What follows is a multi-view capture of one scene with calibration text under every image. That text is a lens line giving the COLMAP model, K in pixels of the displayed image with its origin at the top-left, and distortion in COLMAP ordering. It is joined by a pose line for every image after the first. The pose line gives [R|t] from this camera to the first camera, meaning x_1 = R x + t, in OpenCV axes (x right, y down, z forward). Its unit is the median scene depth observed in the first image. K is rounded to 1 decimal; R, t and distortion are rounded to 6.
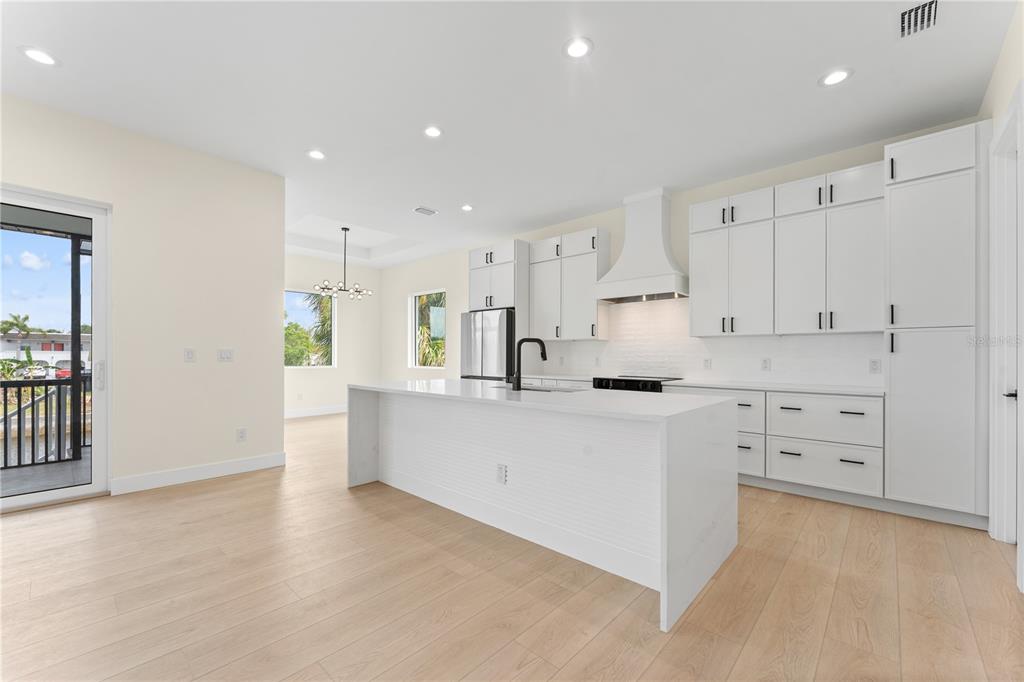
lens RADIAL K [[414.3, 0, 512.1], [0, 414.3, 353.9], [0, 0, 1]] dist [-0.000343, -0.000072]
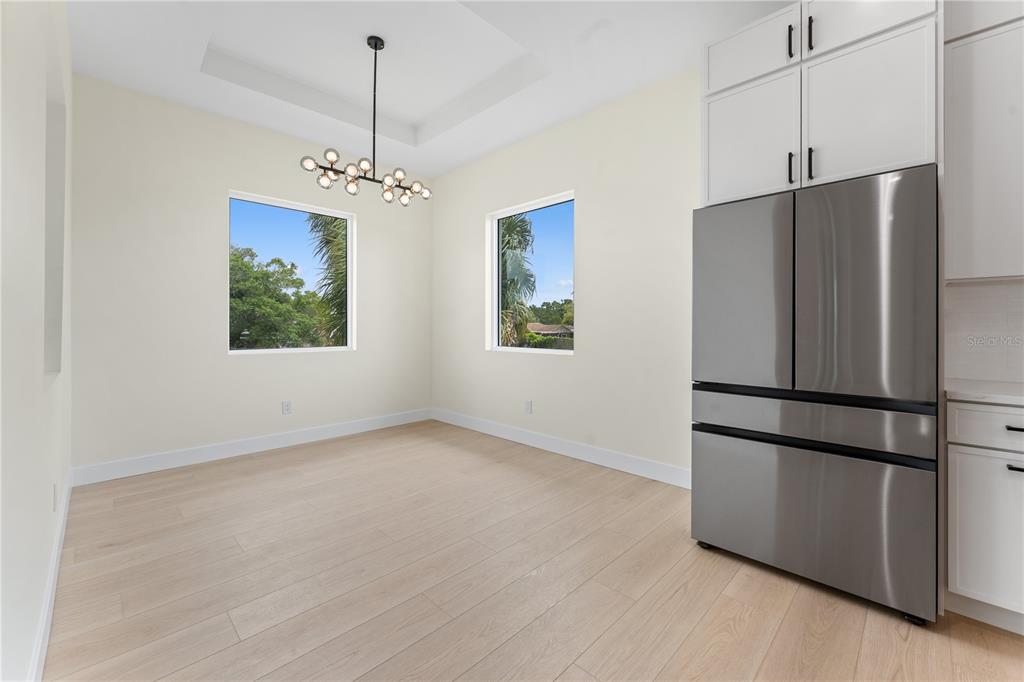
lens RADIAL K [[413.3, 0, 513.6], [0, 413.3, 326.0], [0, 0, 1]] dist [-0.000718, -0.000118]
pose [[0.999186, 0.004229, -0.040112, -0.342803], [-0.004356, 0.999986, -0.003098, 0.005937], [0.040098, 0.003270, 0.999190, 0.820150]]
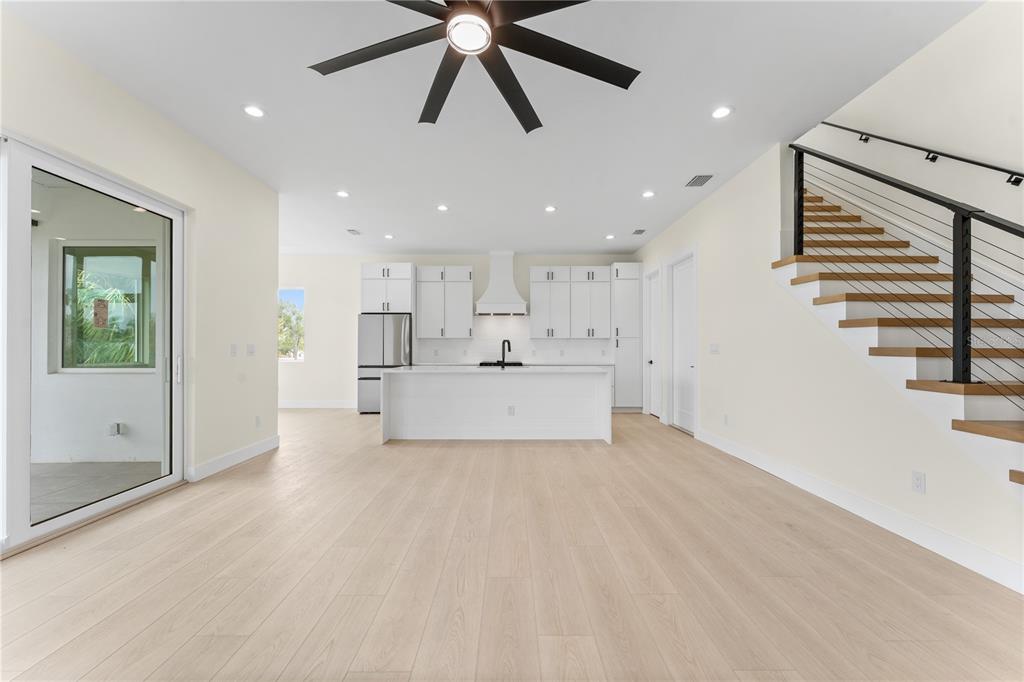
lens RADIAL K [[410.2, 0, 511.4], [0, 410.2, 346.1], [0, 0, 1]] dist [0.000547, 0.000000]
pose [[0.733502, 0.001392, 0.679686, -0.789636], [-0.000503, 0.999999, -0.001504, -0.004466], [-0.679687, 0.000761, 0.733502, -0.240668]]
